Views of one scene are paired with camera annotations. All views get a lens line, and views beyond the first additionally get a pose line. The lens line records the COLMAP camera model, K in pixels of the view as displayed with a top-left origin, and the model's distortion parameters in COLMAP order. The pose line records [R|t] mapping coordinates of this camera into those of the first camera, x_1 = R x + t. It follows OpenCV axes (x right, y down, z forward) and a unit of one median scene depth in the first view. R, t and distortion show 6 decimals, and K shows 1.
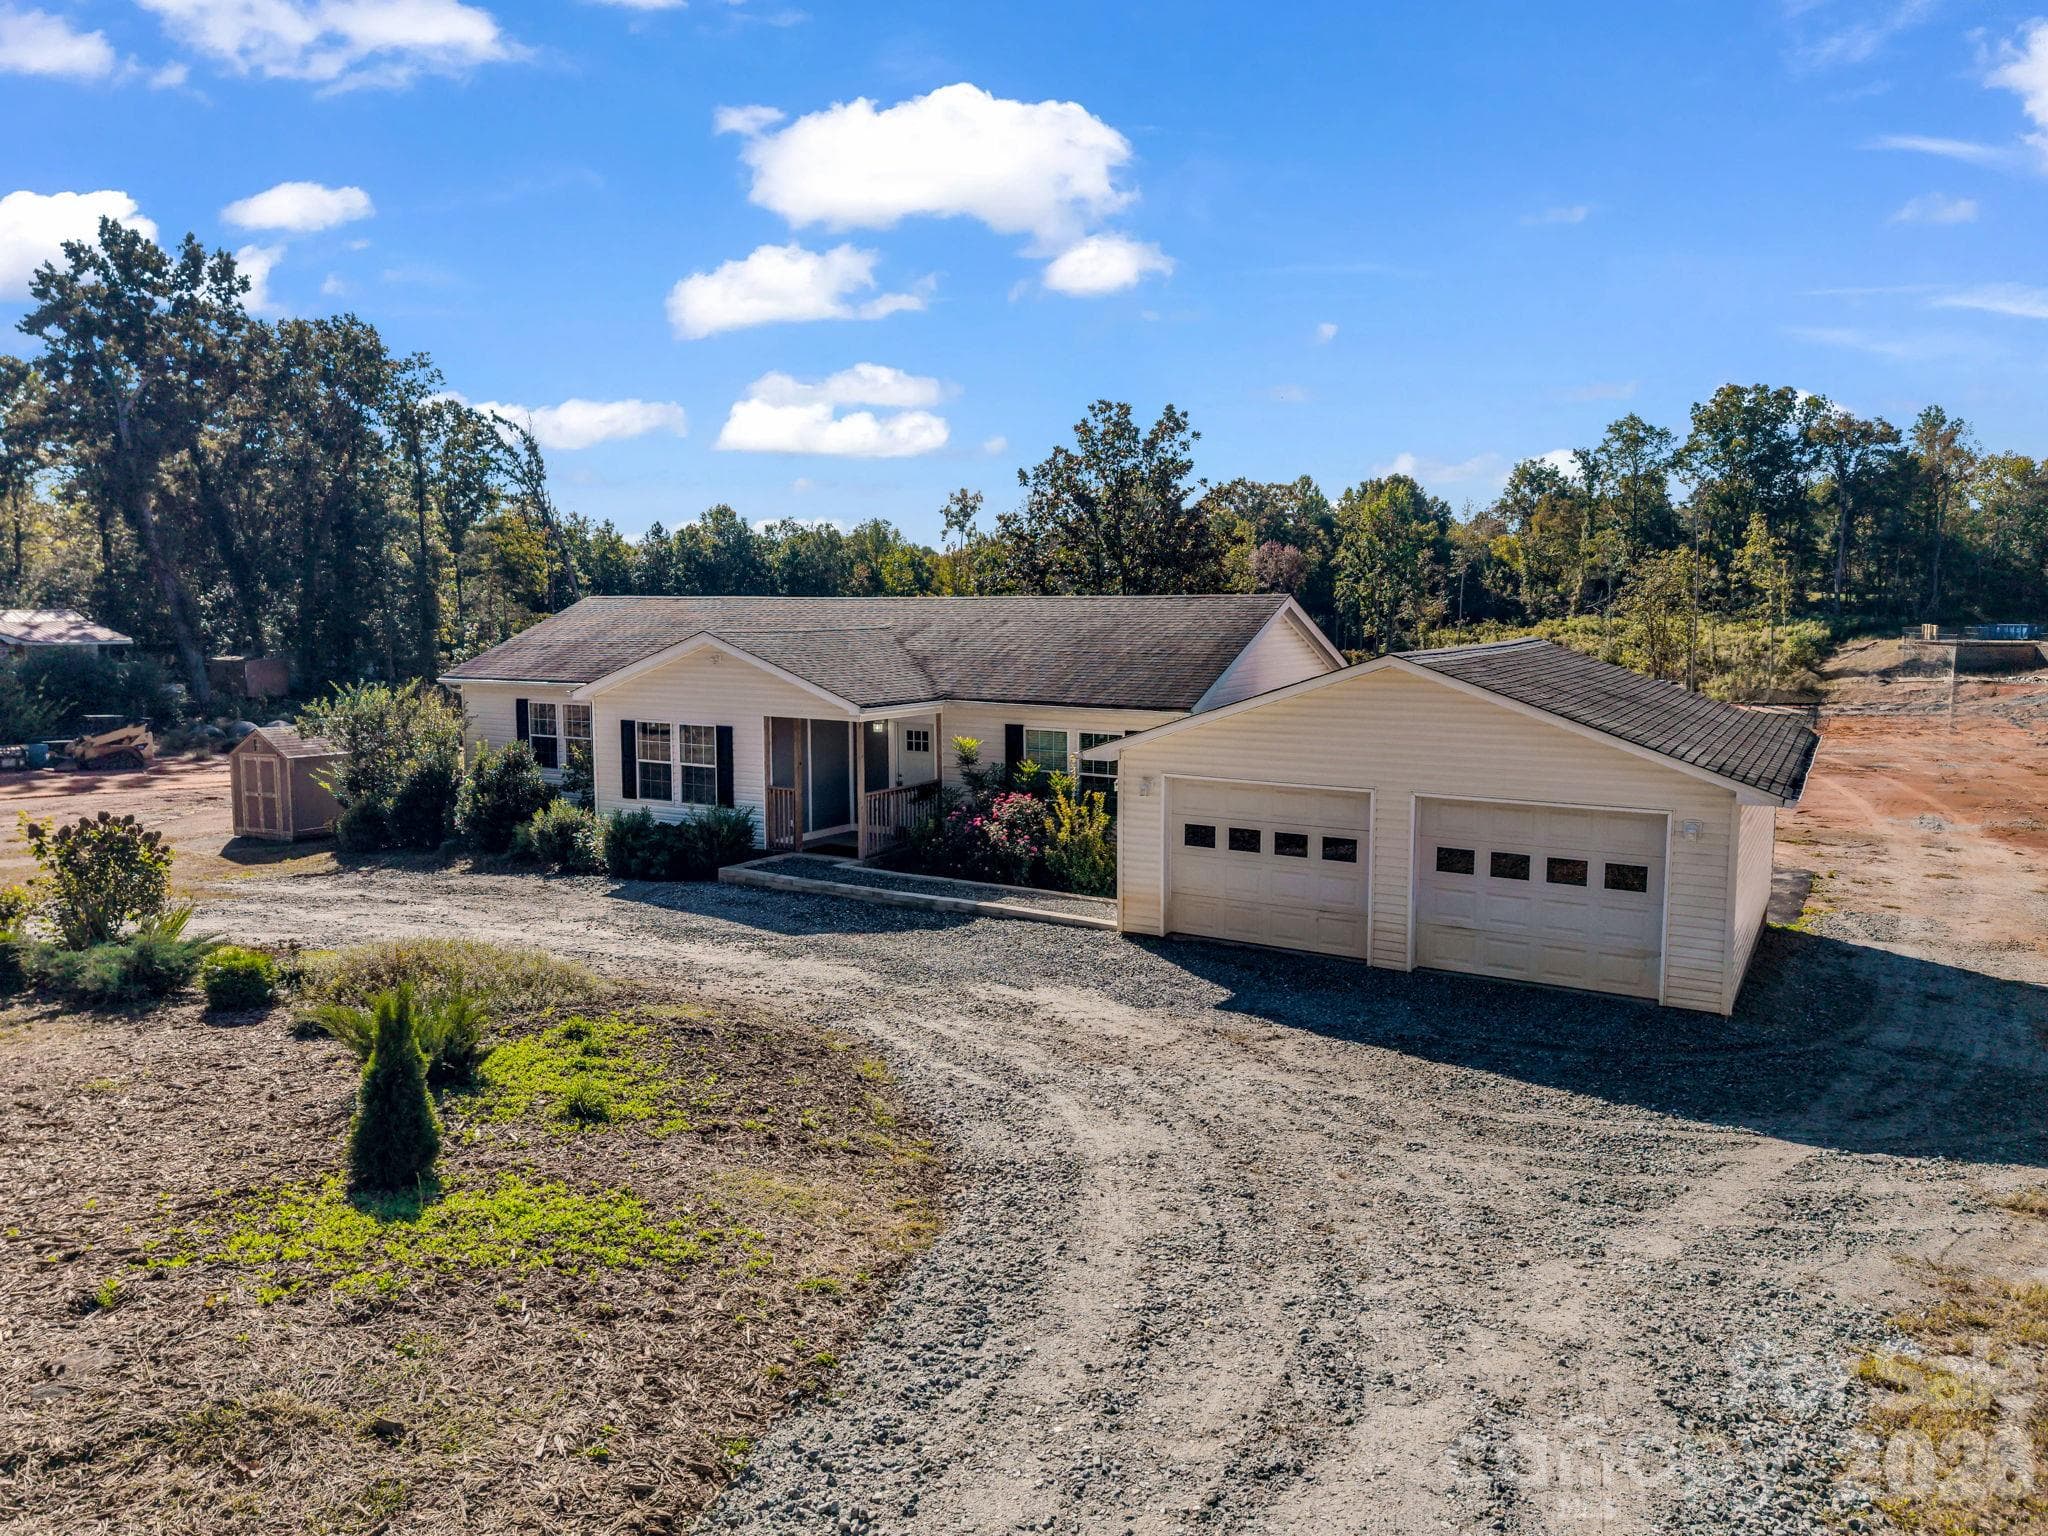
lens RADIAL K [[1375.4, 0, 1025.5], [0, 1375.4, 733.1], [0, 0, 1]] dist [0.045381, -0.047600]
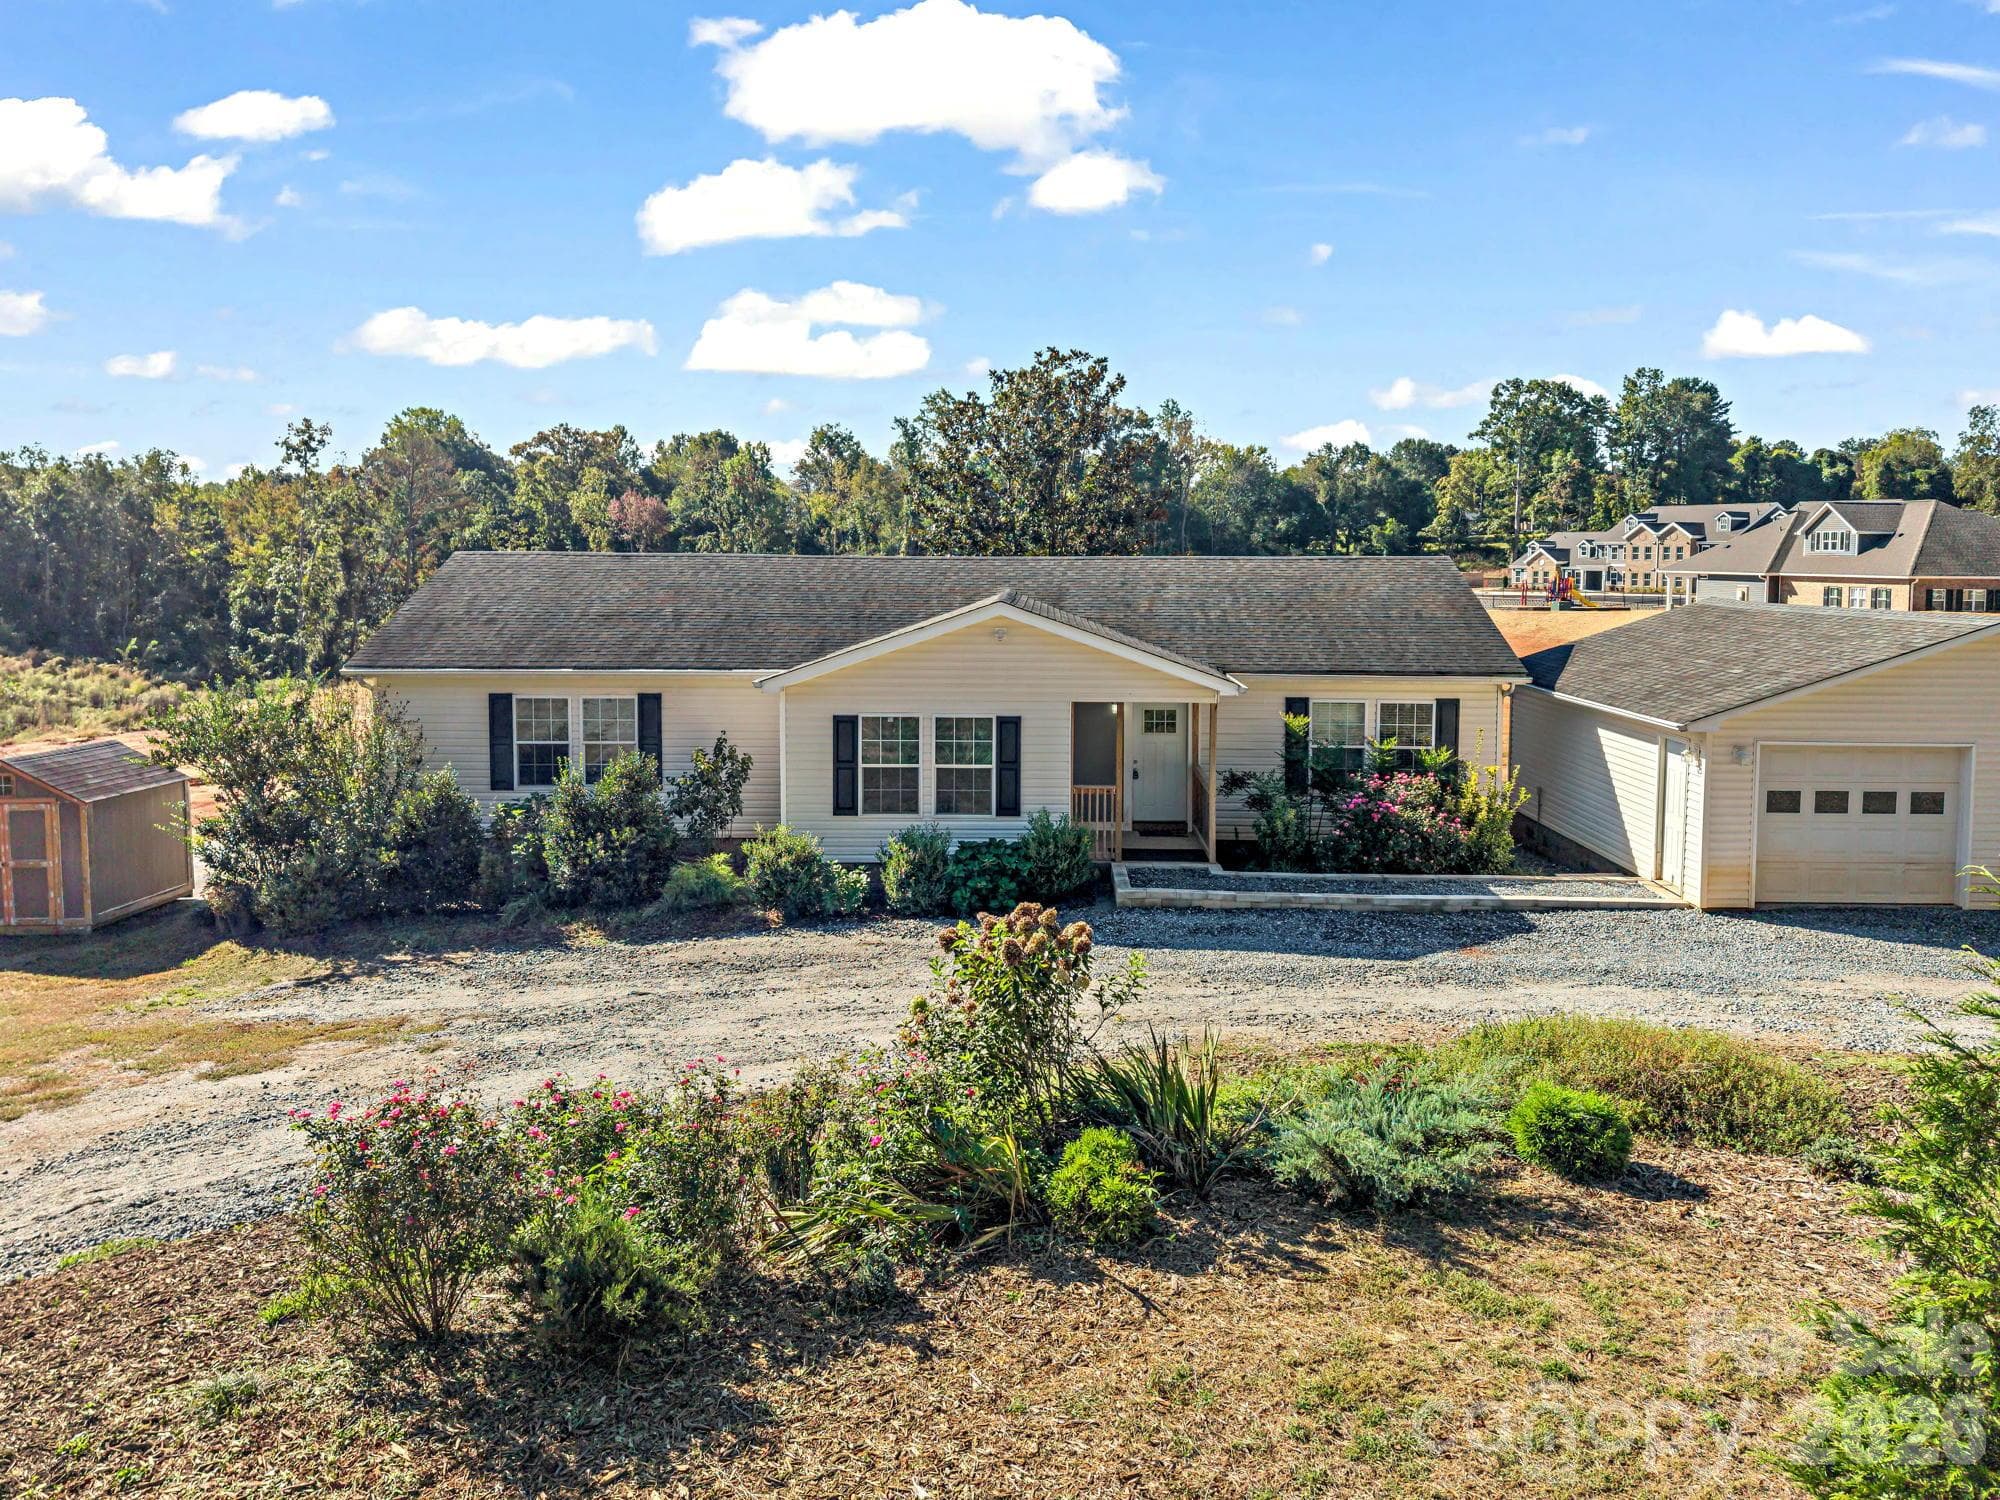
lens RADIAL K [[1368.7, 0, 1023.9], [0, 1368.7, 641.8], [0, 0, 1]] dist [0.035437, -0.049118]
pose [[0.859375, -0.024268, 0.510769, -0.597210], [0.040357, 0.998976, -0.020438, -0.029671], [-0.509750, 0.038178, 0.859475, 0.300366]]
